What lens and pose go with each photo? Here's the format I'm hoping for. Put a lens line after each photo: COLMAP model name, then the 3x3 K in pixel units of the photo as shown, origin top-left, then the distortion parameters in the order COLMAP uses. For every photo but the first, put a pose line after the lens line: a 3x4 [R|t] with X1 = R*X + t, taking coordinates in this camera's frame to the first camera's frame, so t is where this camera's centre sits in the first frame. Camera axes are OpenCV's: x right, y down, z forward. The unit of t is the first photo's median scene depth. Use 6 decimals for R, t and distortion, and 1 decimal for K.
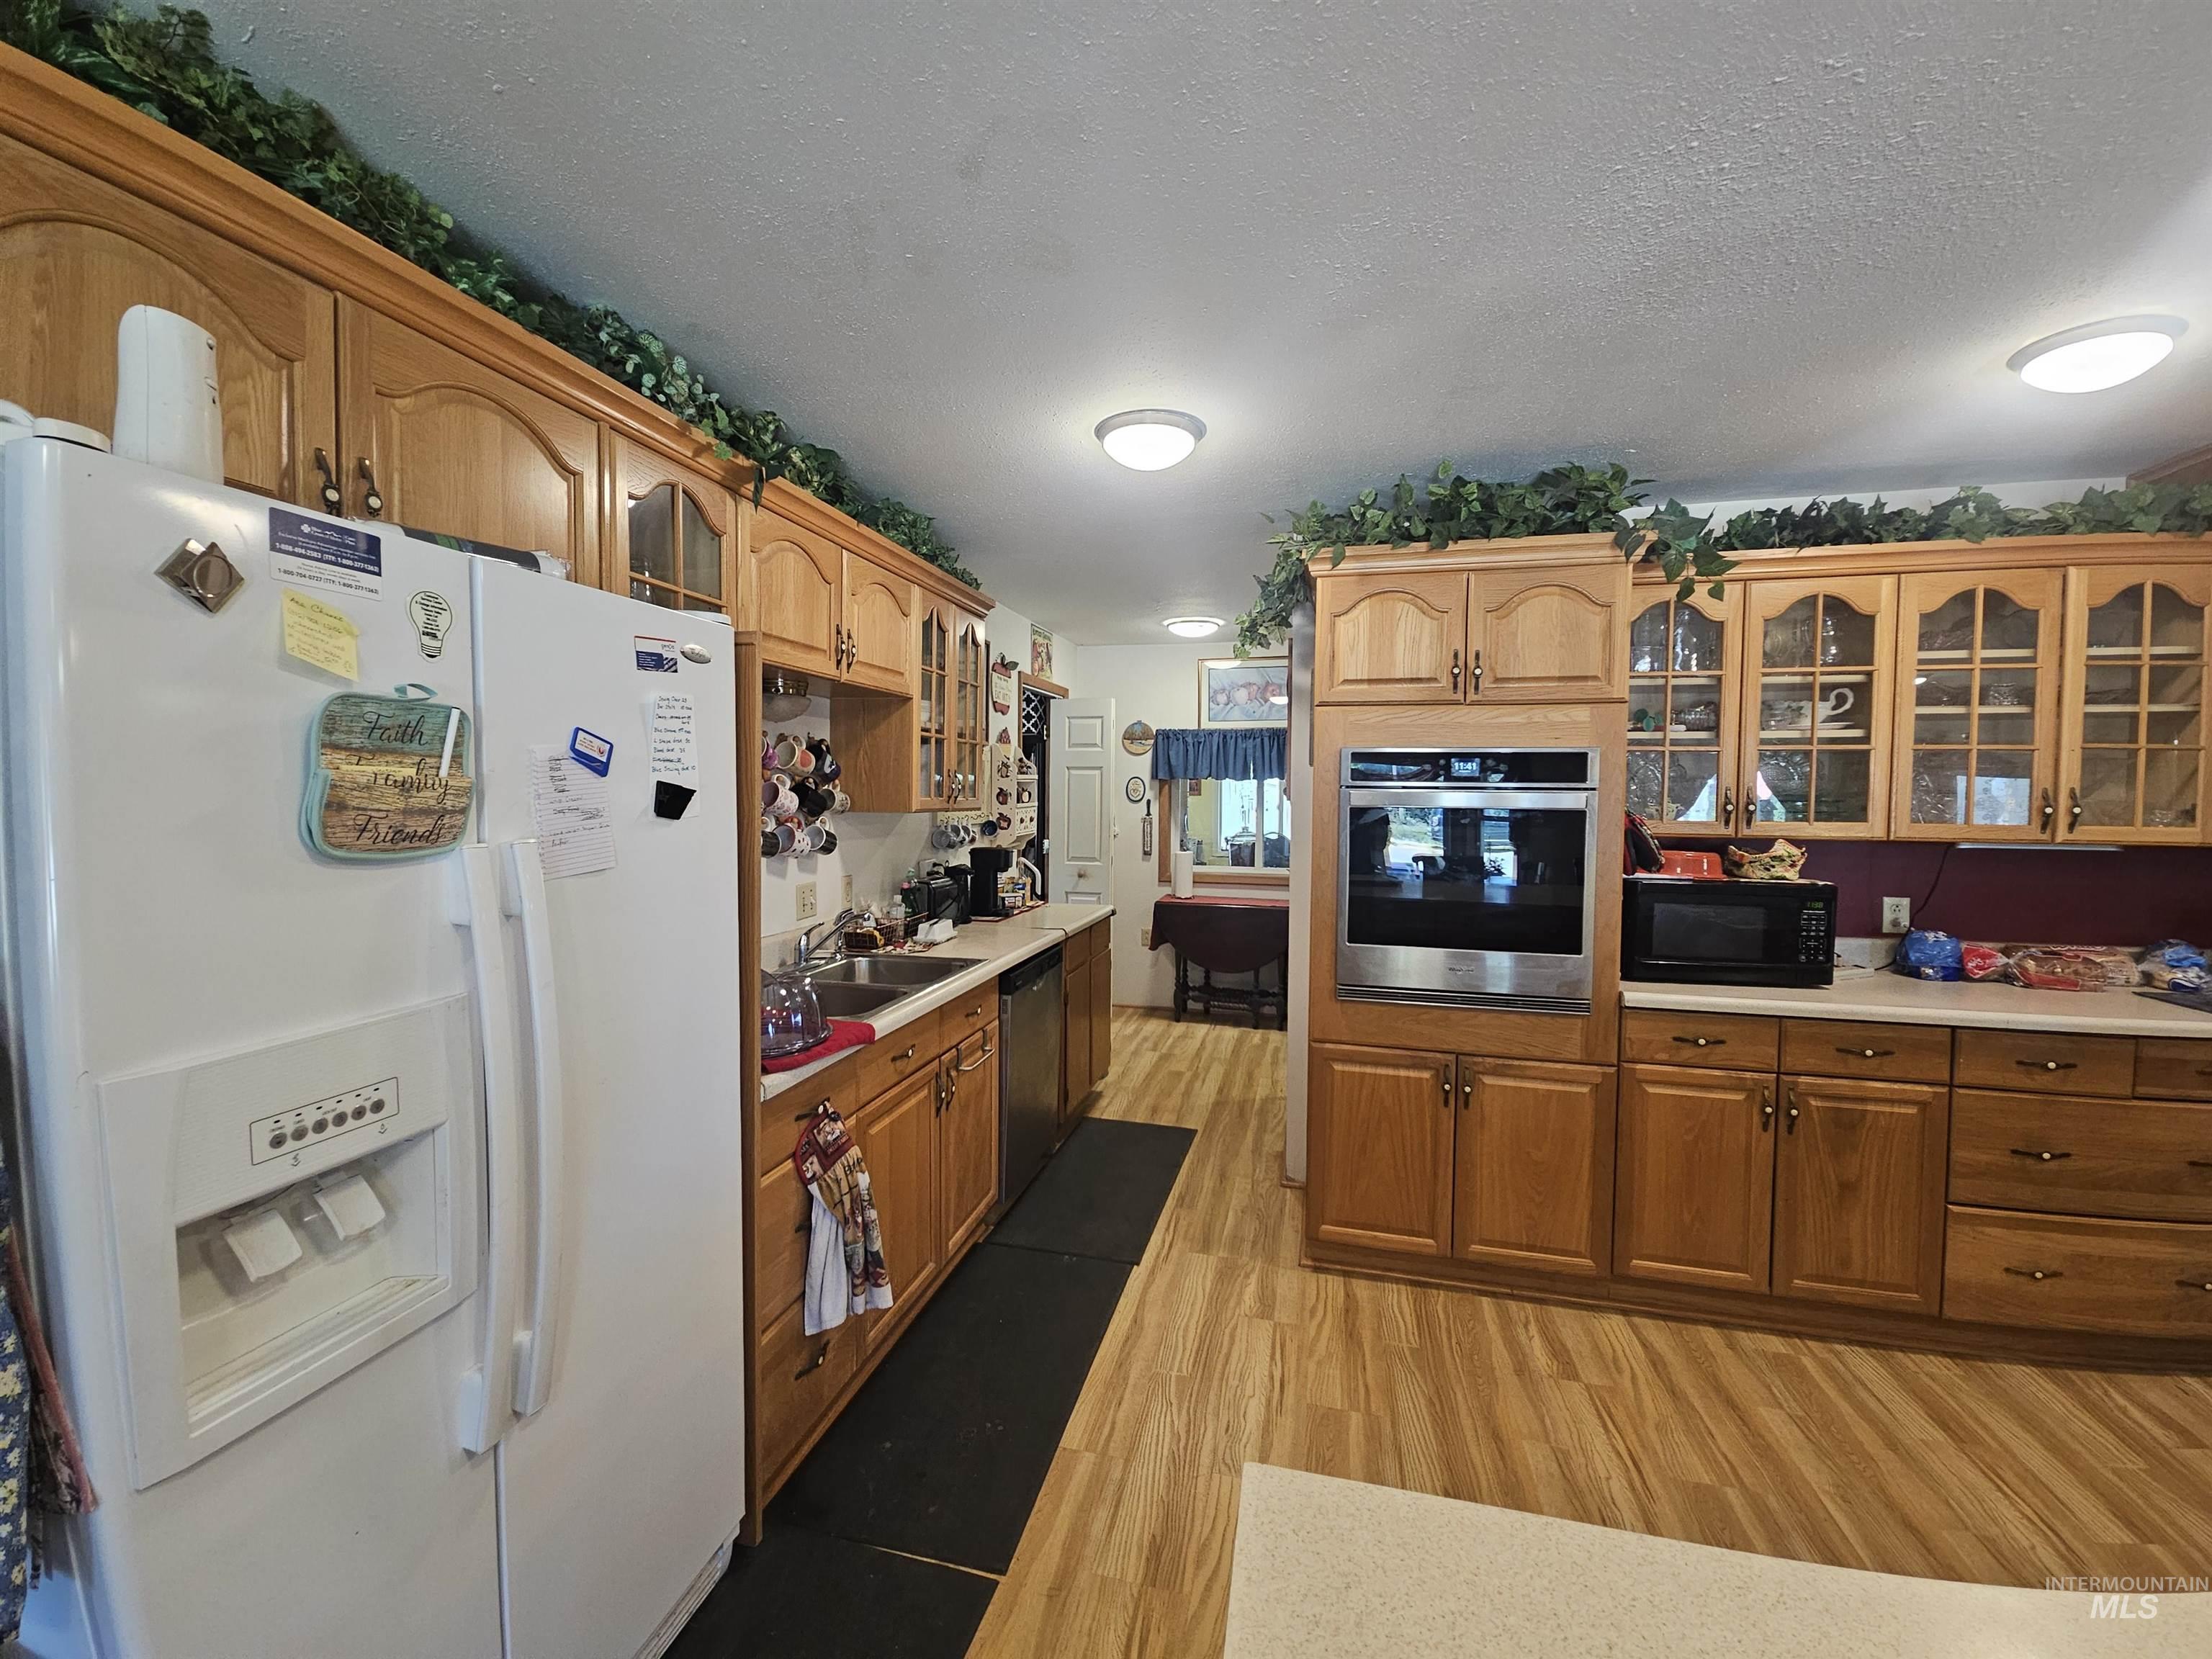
lens RADIAL K [[905.9, 0, 1109.5], [0, 905.9, 829.9], [0, 0, 1]] dist [0.004050, 0.000360]
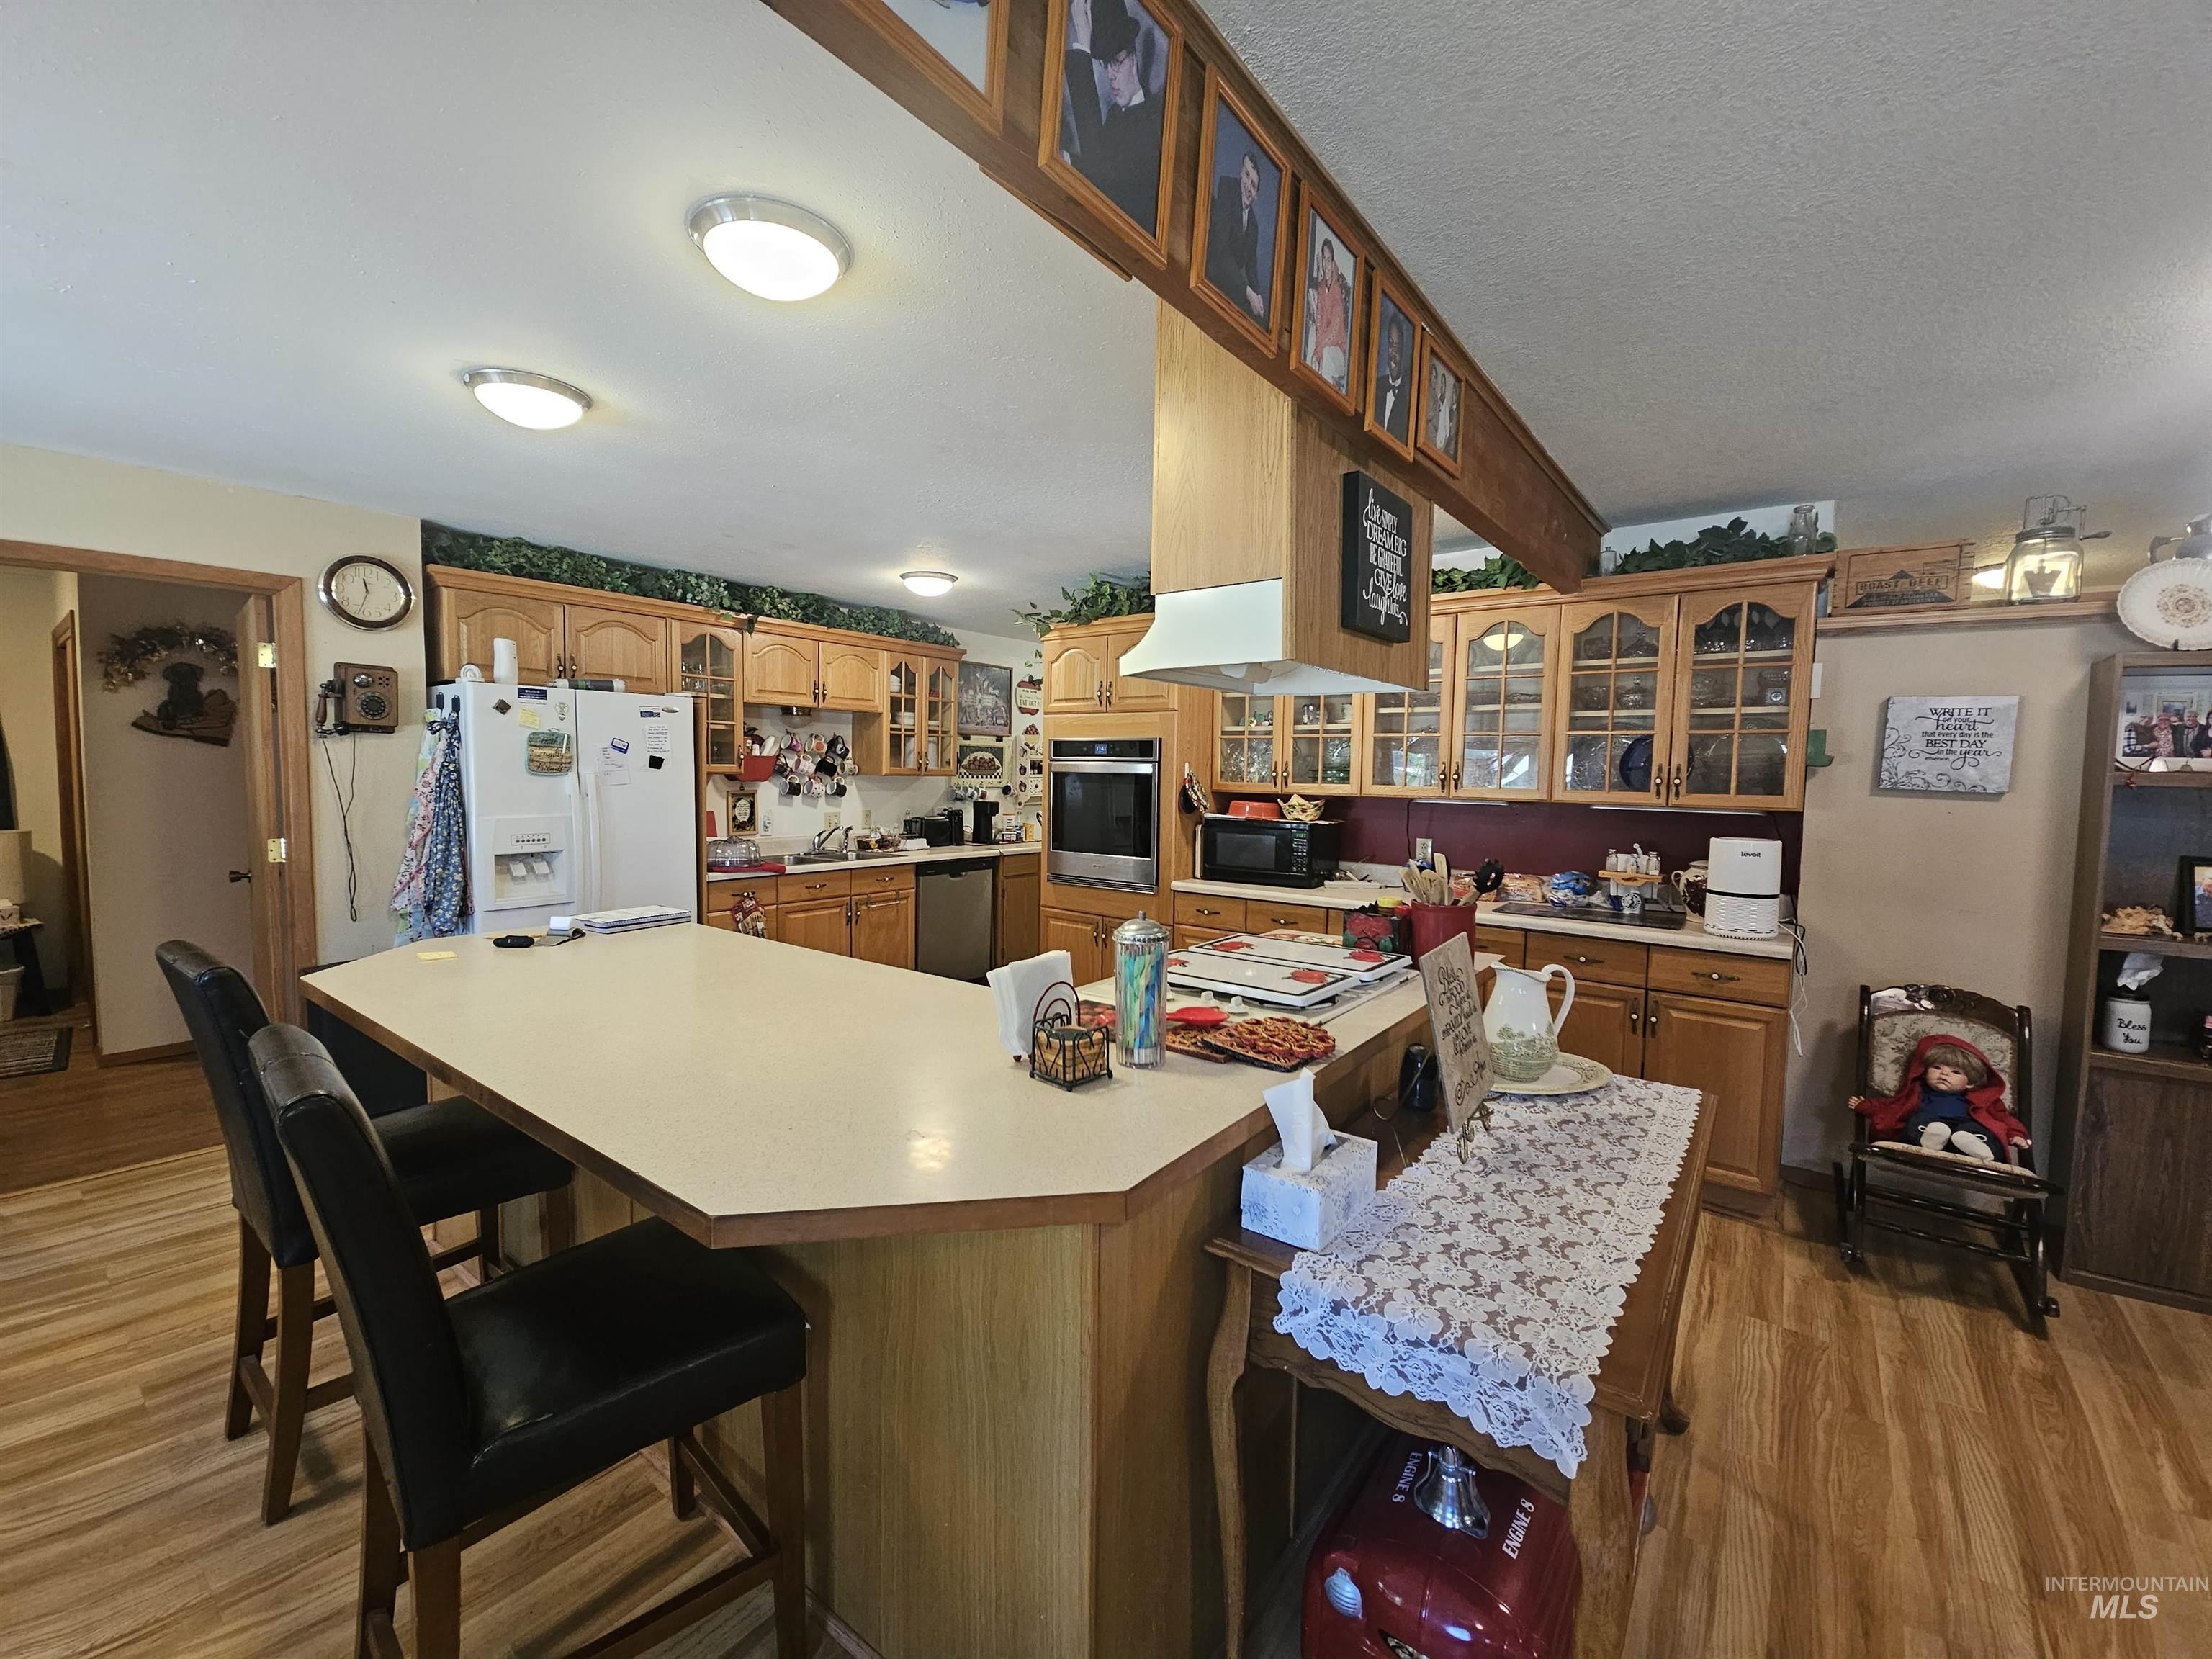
lens RADIAL K [[905.9, 0, 1098.8], [0, 905.9, 831.1], [0, 0, 1]] dist [0.004050, 0.000360]
pose [[0.912357, 0.032218, -0.408125, 1.129094], [-0.024528, 0.999410, 0.024063, 0.046751], [0.408660, -0.011944, 0.912609, -0.599096]]
